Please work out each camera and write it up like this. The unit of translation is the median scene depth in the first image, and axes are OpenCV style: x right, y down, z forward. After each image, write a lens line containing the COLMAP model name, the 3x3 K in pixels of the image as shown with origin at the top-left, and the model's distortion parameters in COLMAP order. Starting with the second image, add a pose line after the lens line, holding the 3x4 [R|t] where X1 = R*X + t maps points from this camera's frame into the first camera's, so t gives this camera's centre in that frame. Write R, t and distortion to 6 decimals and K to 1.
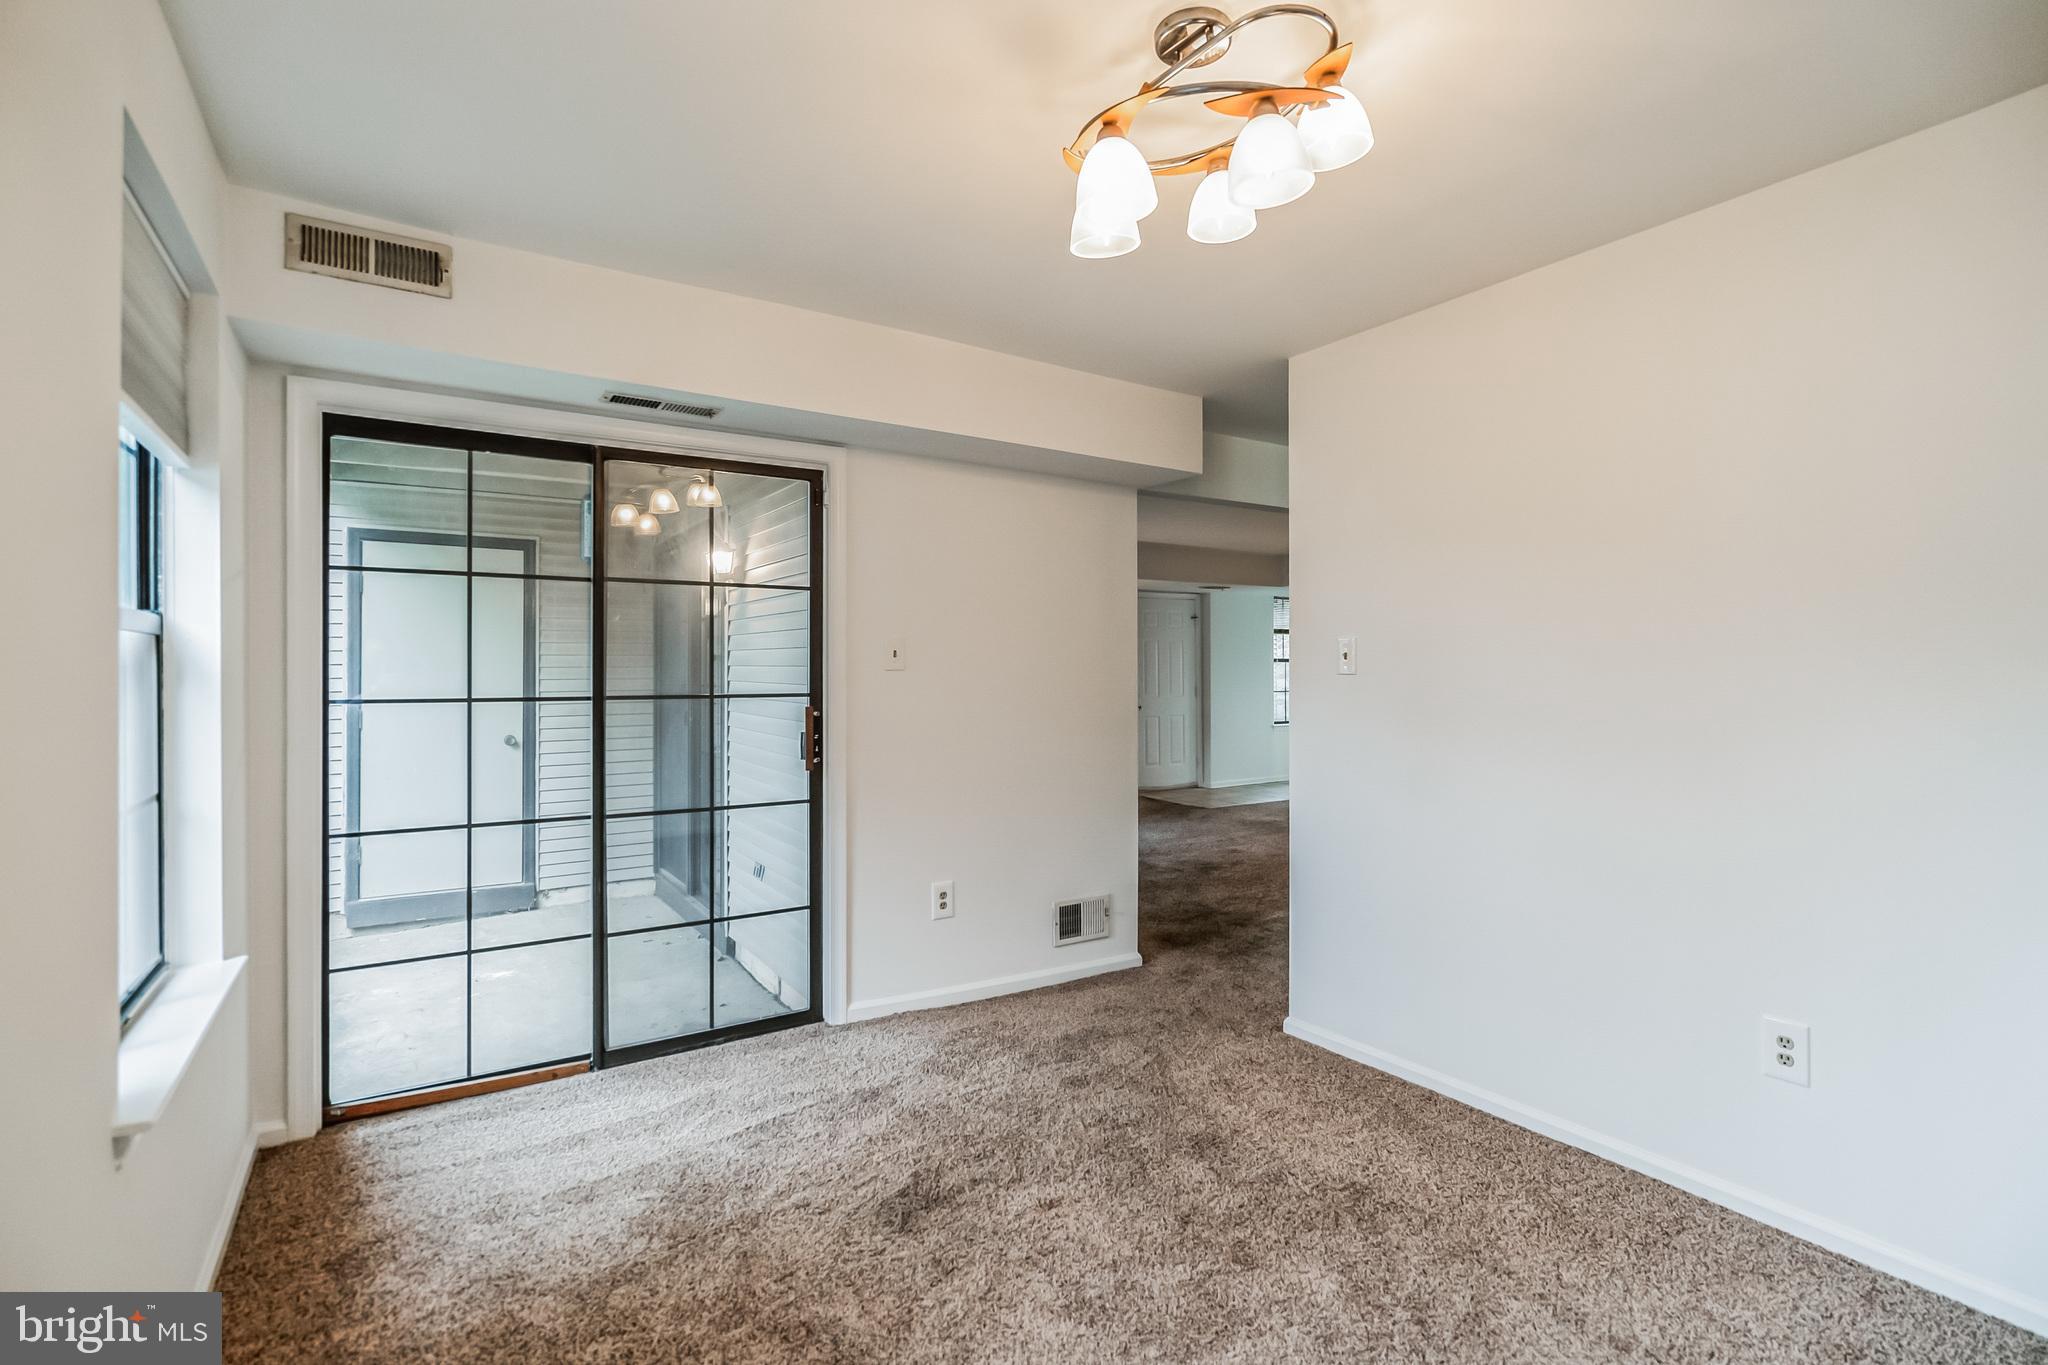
lens RADIAL K [[955.8, 0, 1022.9], [0, 955.8, 672.1], [0, 0, 1]] dist [0.000018, 0.000073]
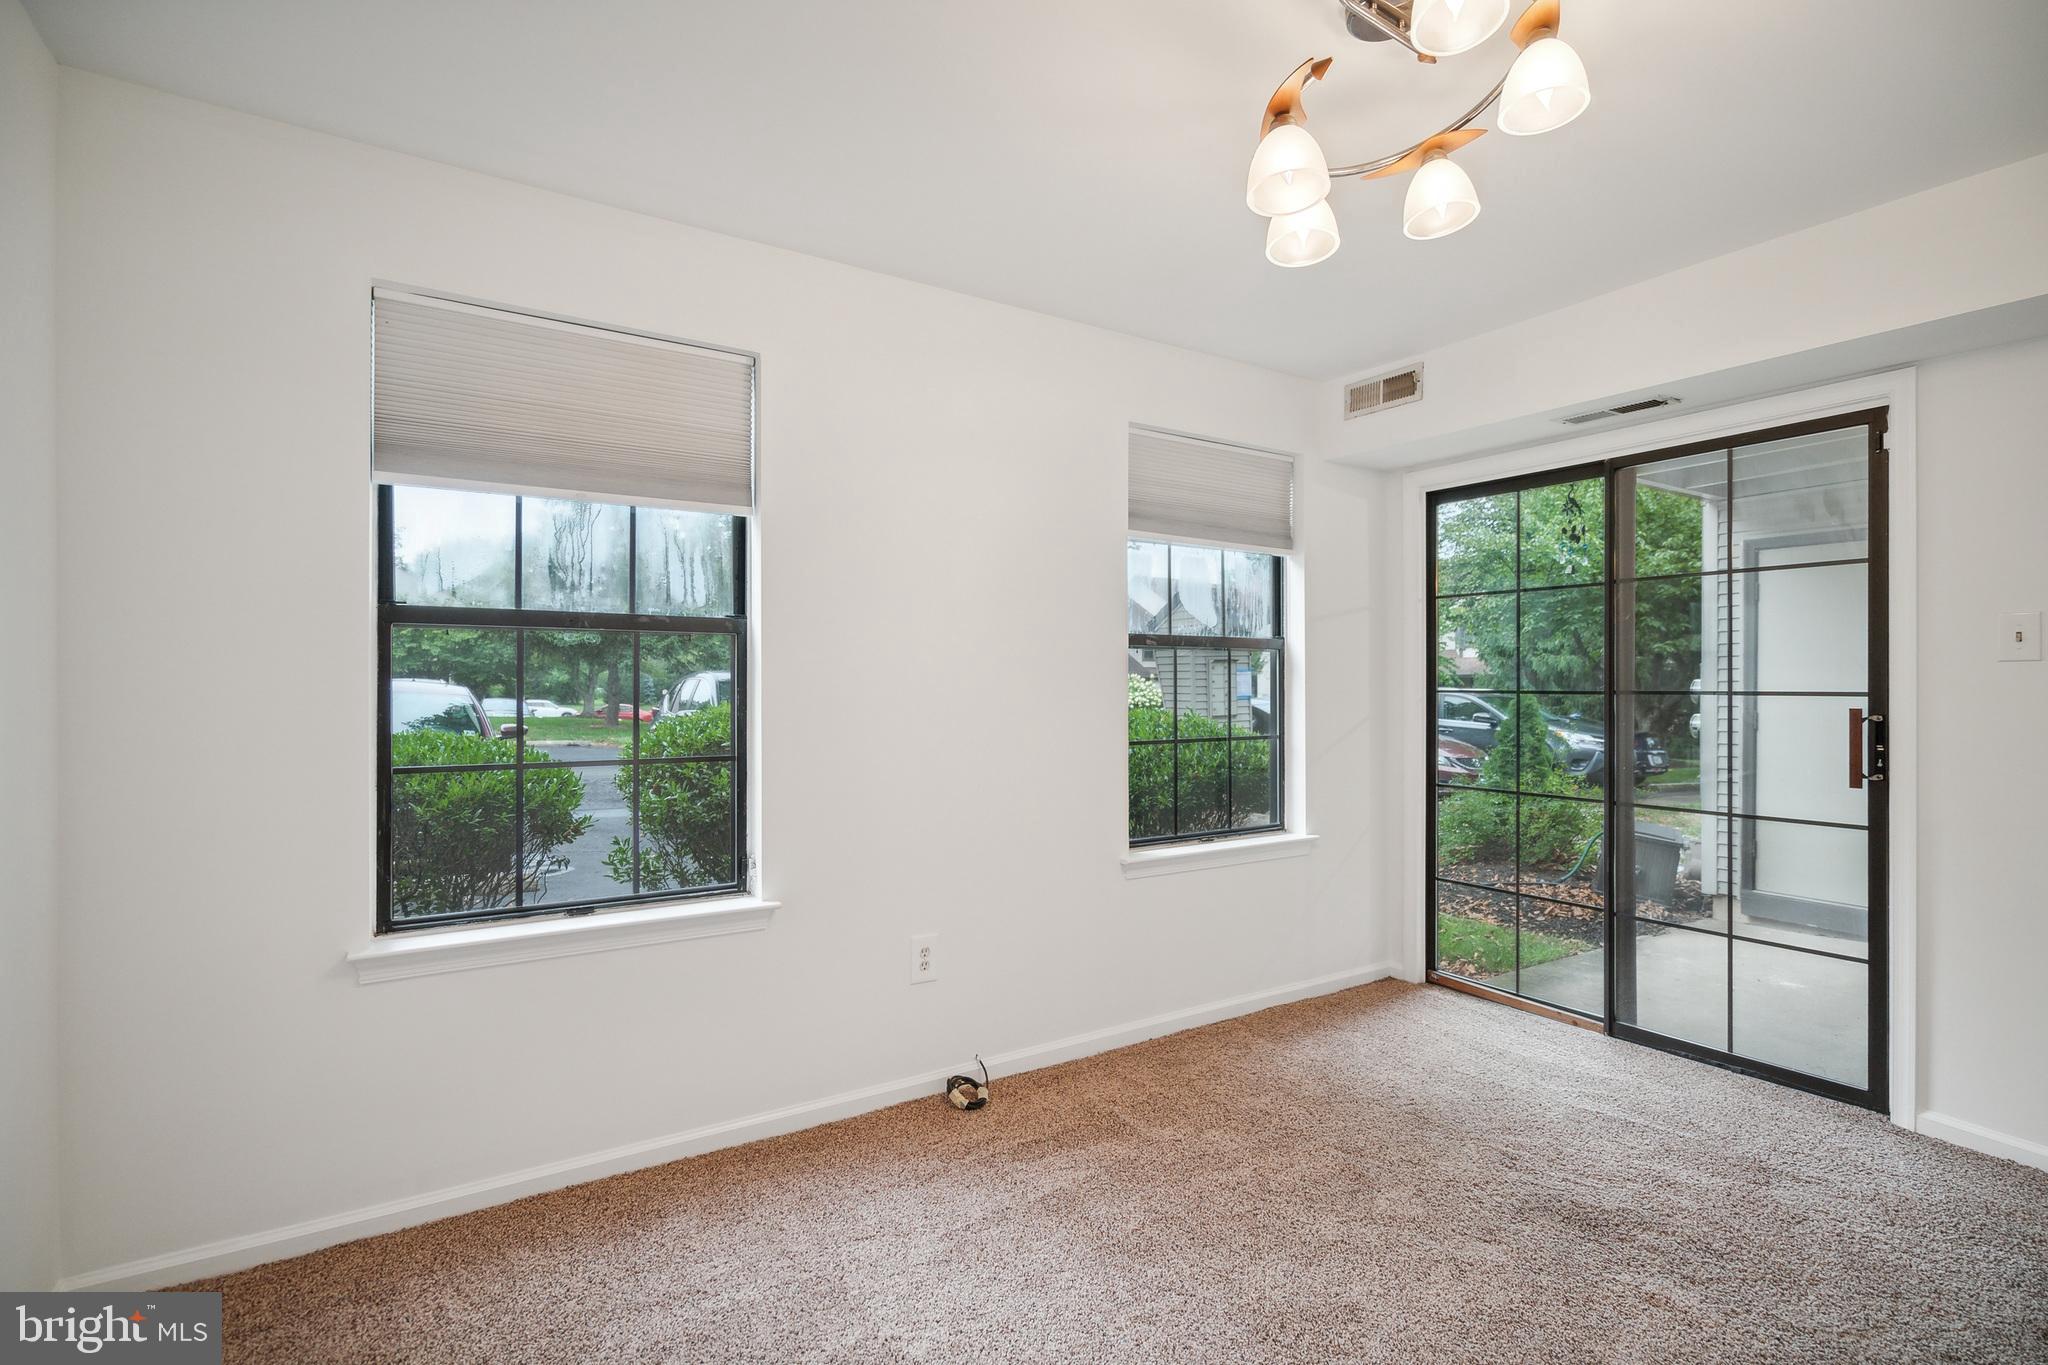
lens RADIAL K [[964.1, 0, 1034.1], [0, 964.1, 679.1], [0, 0, 1]] dist [-0.002361, 0.000151]
pose [[0.008788, -0.003551, -0.999955, 0.600523], [-0.003118, 0.999989, -0.003578, 0.017222], [0.999957, 0.003149, 0.008777, 0.318141]]
